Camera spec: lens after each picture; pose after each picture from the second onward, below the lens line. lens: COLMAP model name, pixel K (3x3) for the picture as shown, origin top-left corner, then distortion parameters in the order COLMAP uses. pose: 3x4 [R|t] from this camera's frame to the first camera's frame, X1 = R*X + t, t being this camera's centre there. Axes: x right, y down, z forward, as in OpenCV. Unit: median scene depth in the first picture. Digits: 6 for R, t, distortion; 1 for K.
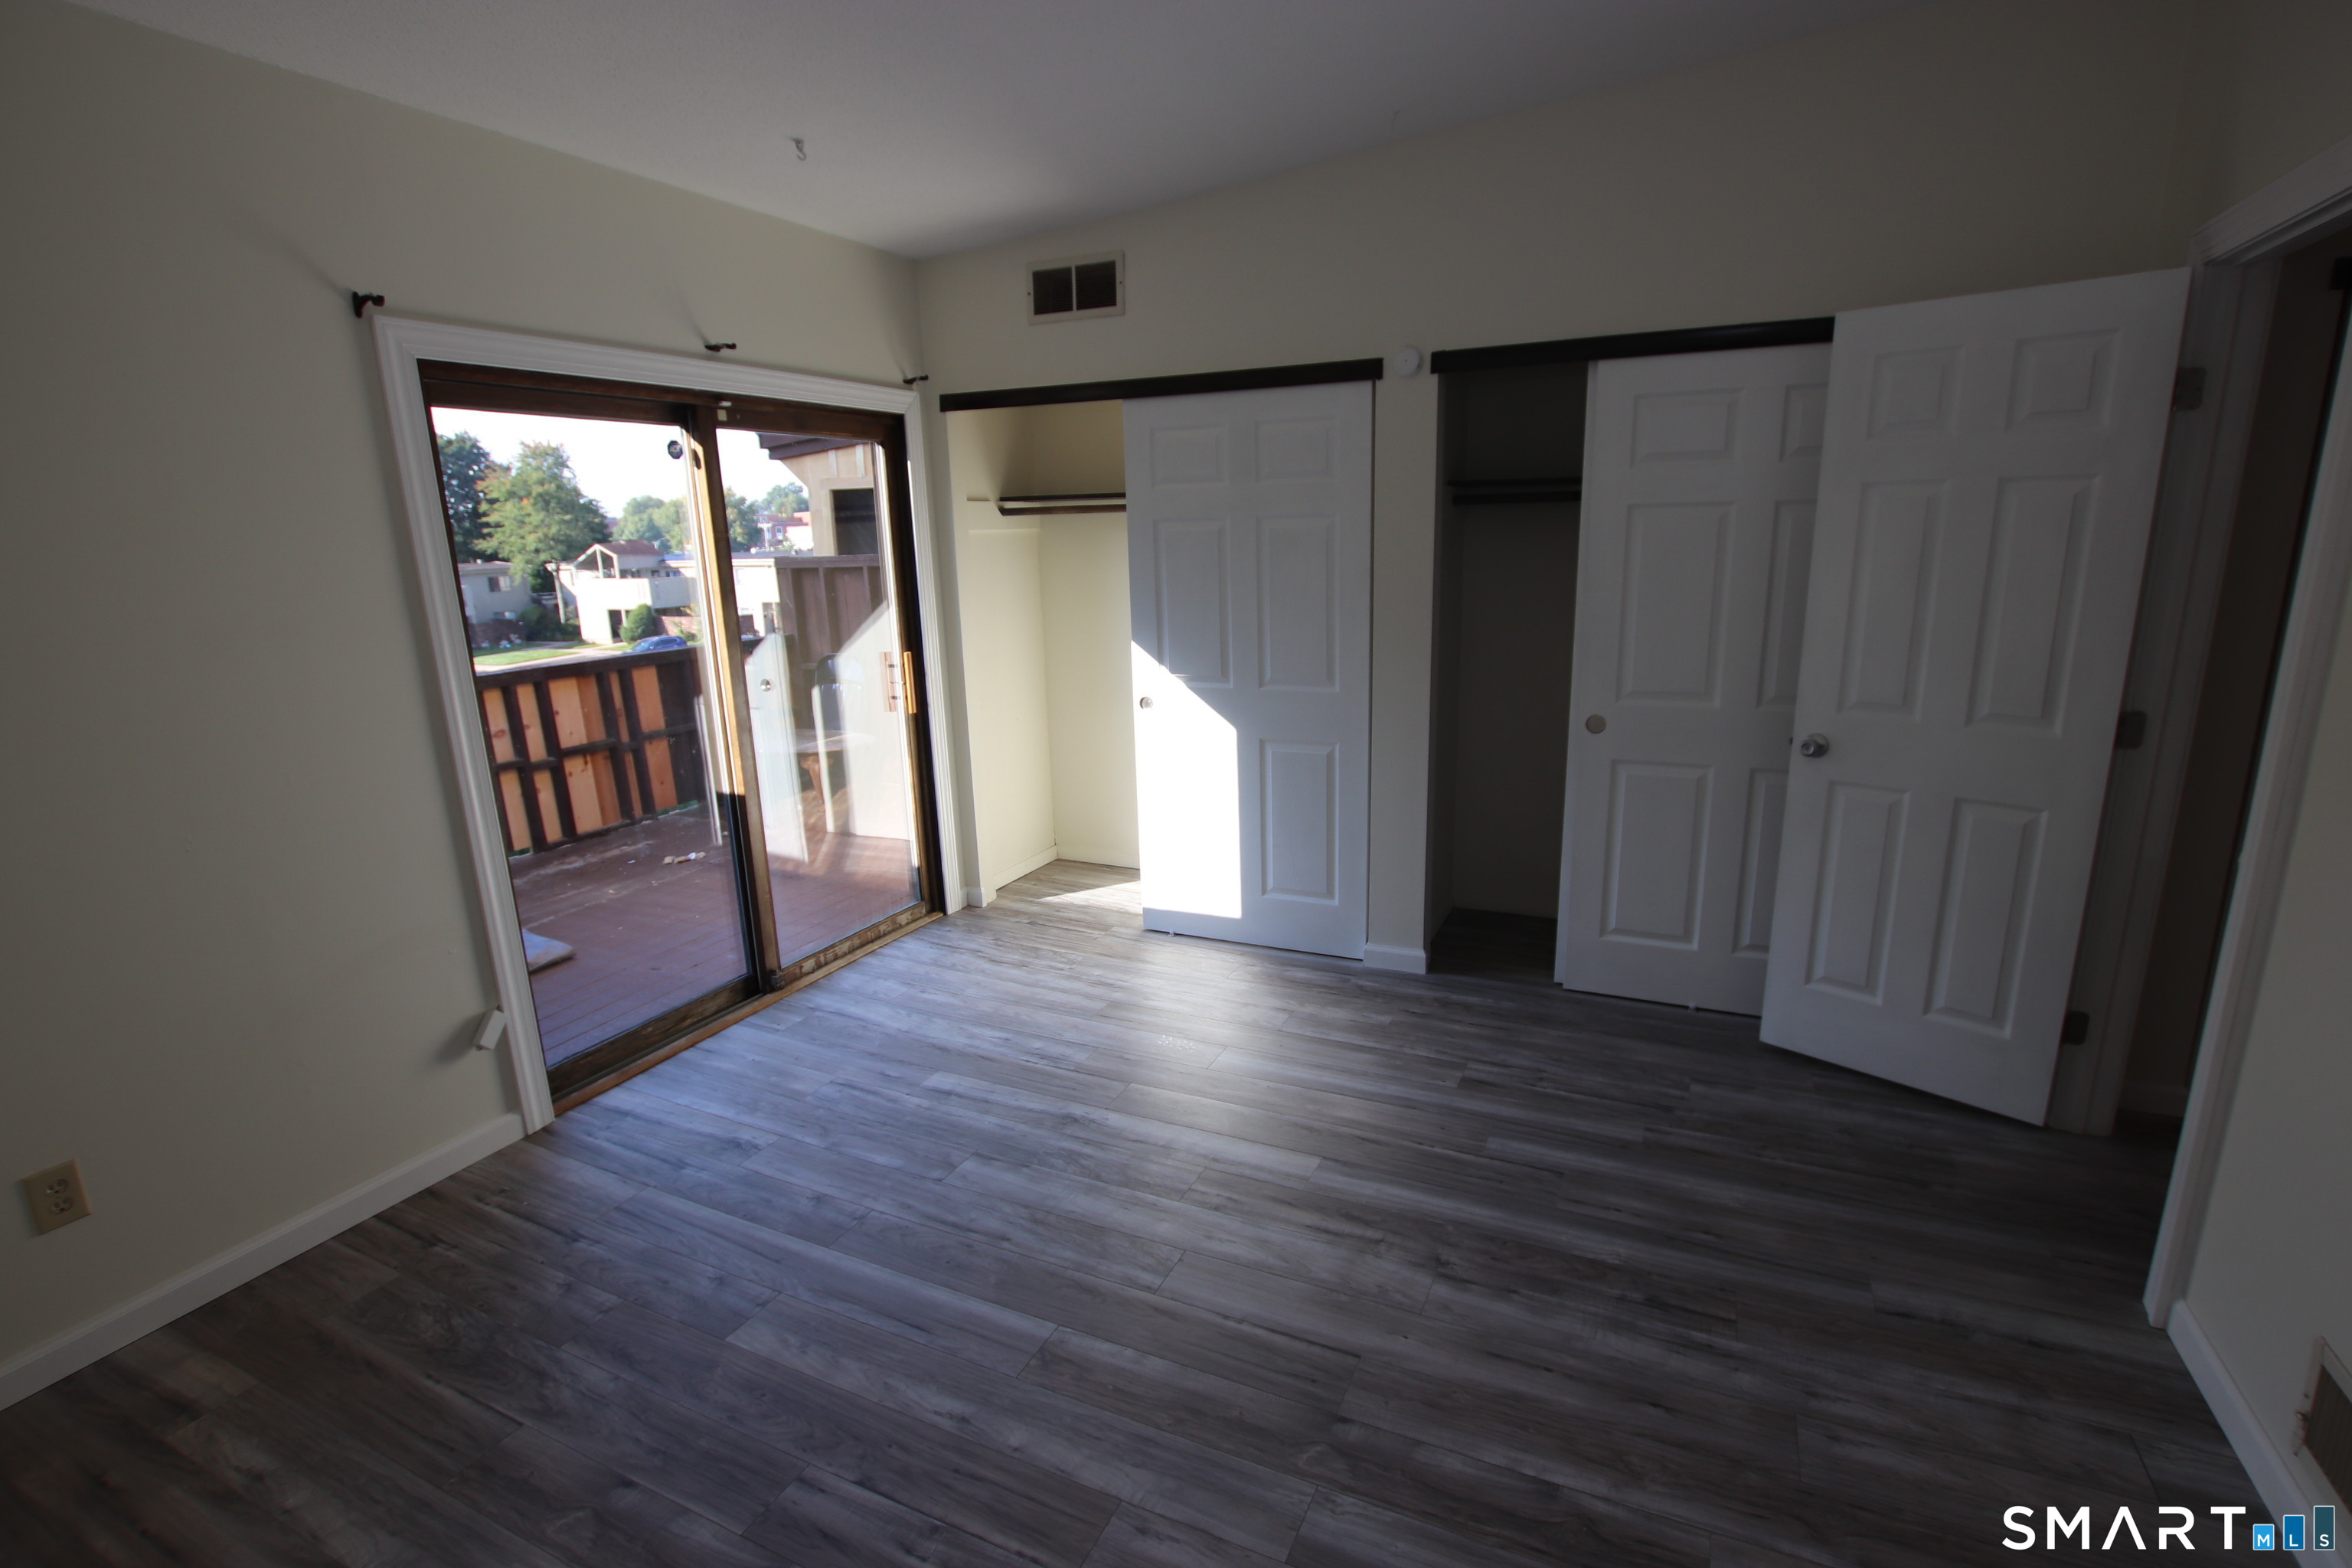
lens RADIAL K [[1085.4, 0, 1189.4], [0, 1085.4, 795.4], [0, 0, 1]] dist [-0.031172, 0.004261]
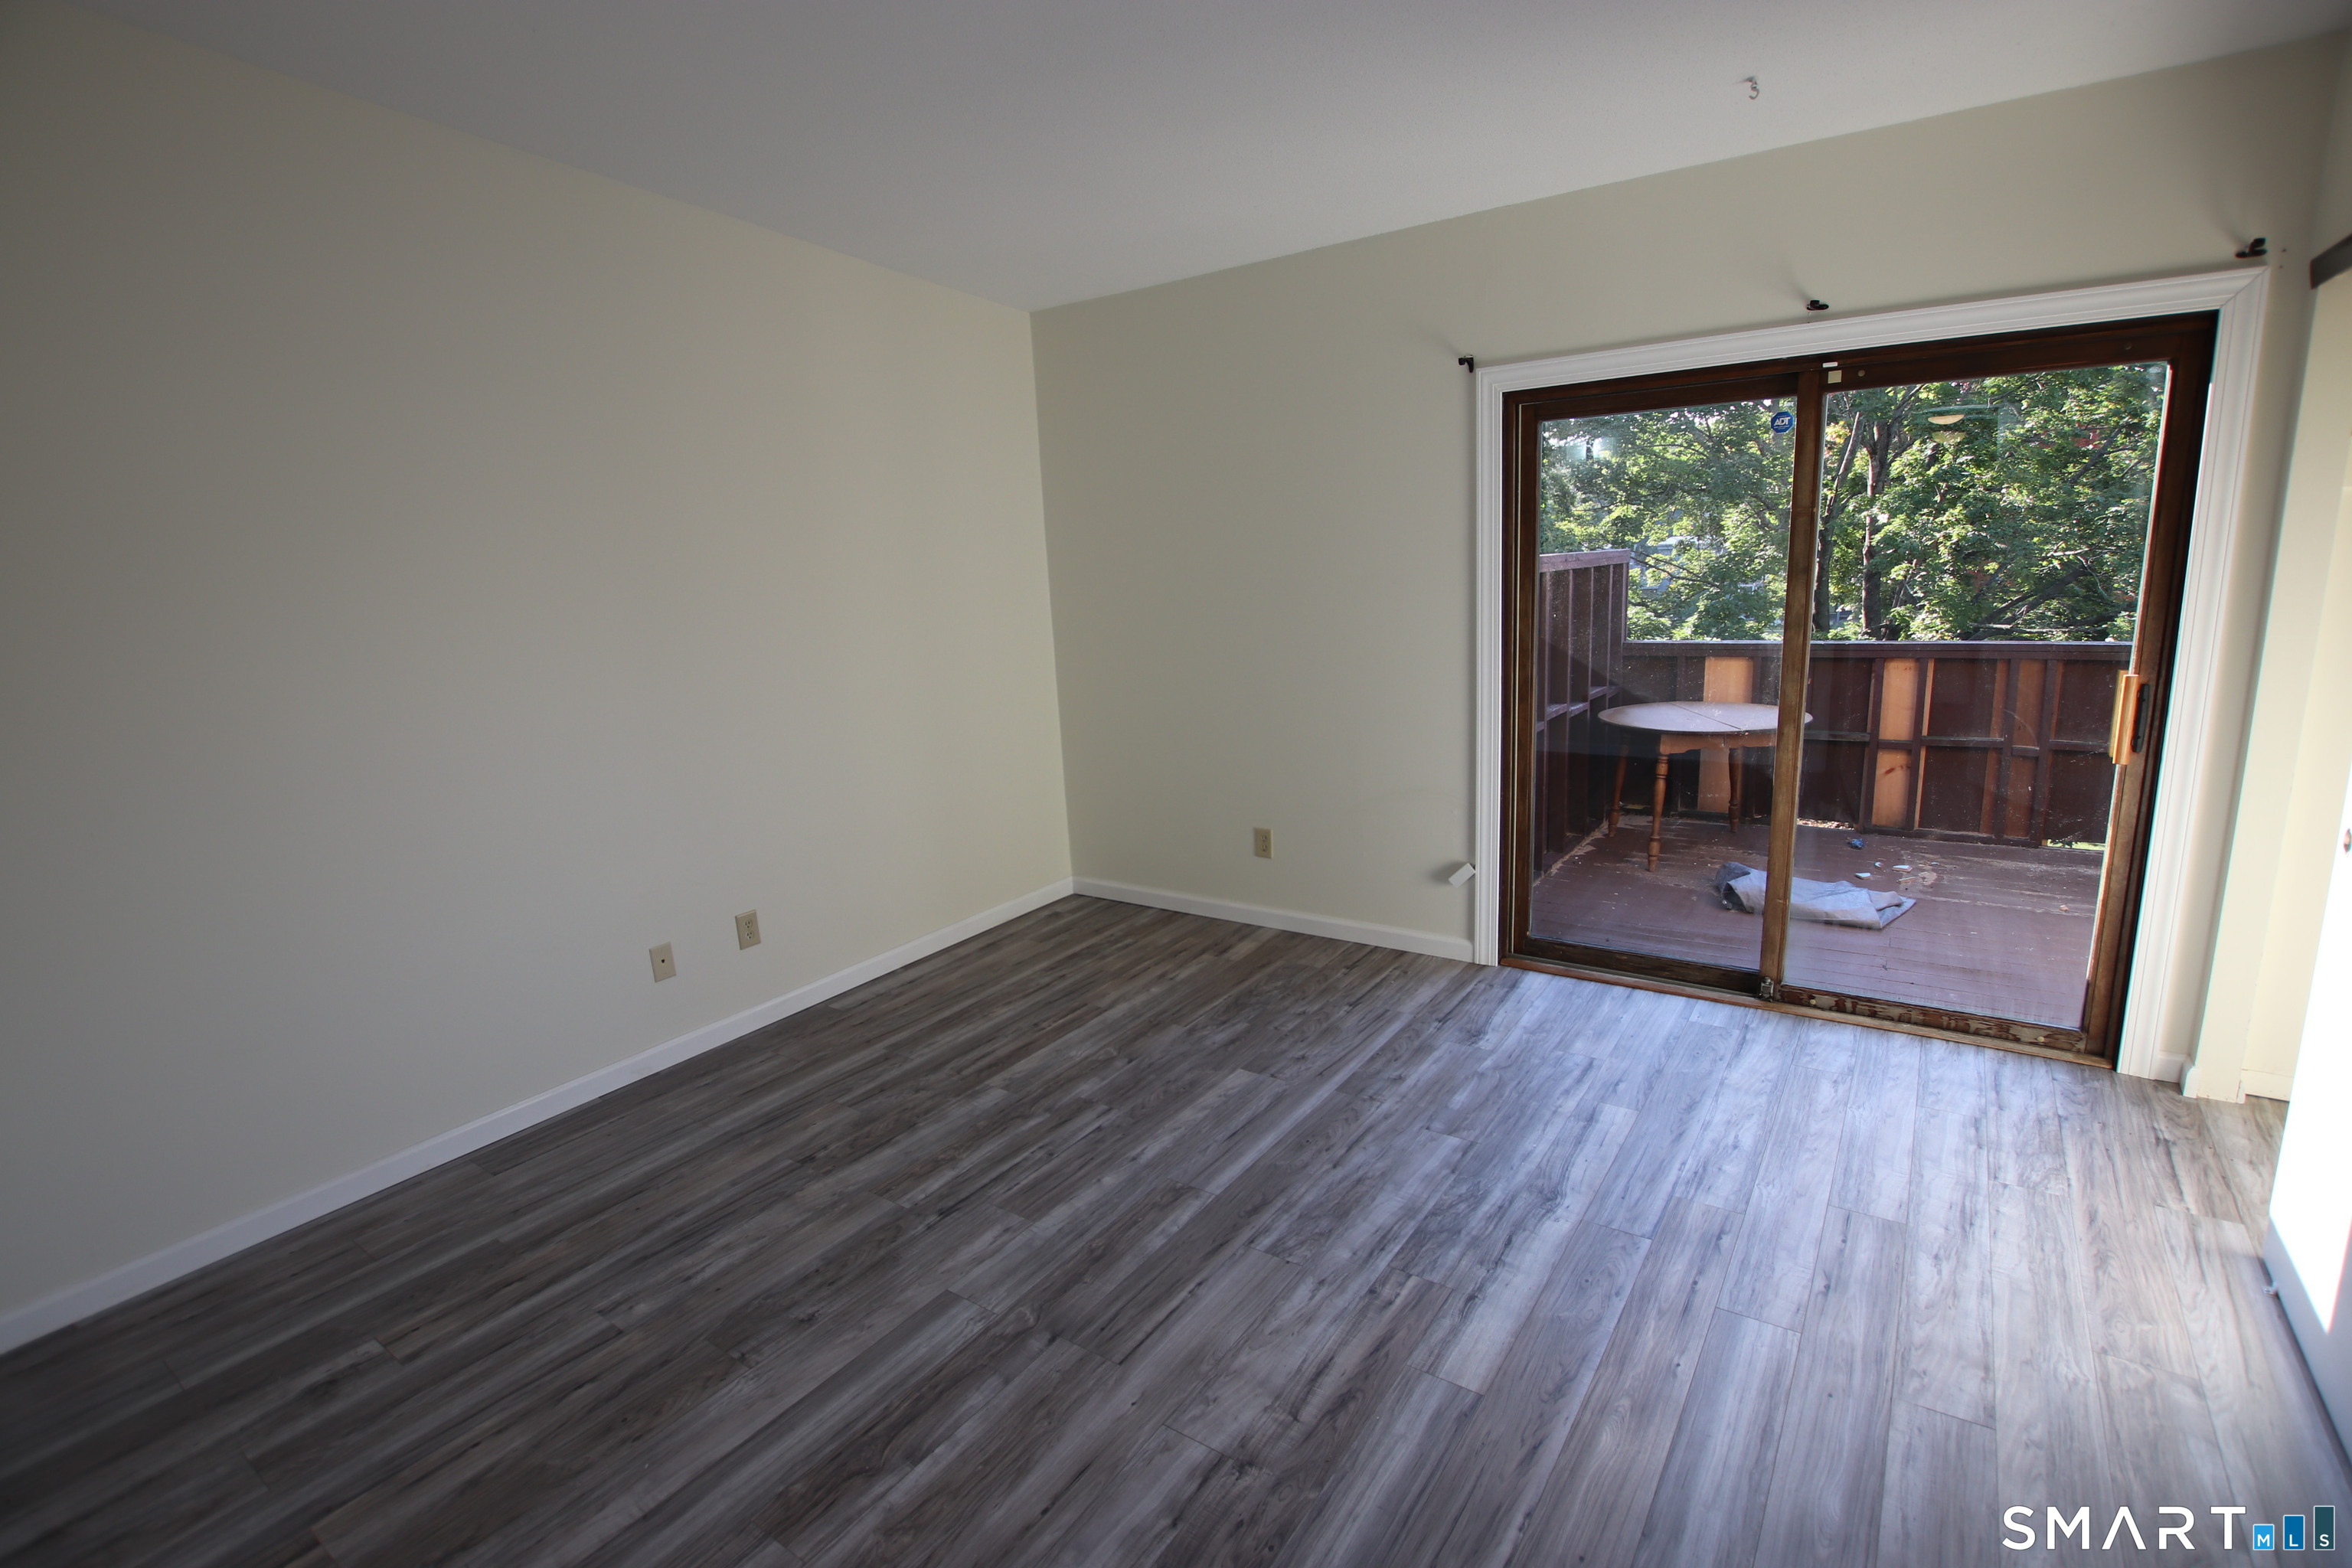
lens RADIAL K [[1085.4, 0, 1189.4], [0, 1085.4, 795.4], [0, 0, 1]] dist [-0.031172, 0.004261]
pose [[-0.157841, 0.250712, -0.955107, 0.822021], [-0.181984, 0.943279, 0.277682, -0.234255], [0.970550, 0.217644, -0.103263, 0.876855]]
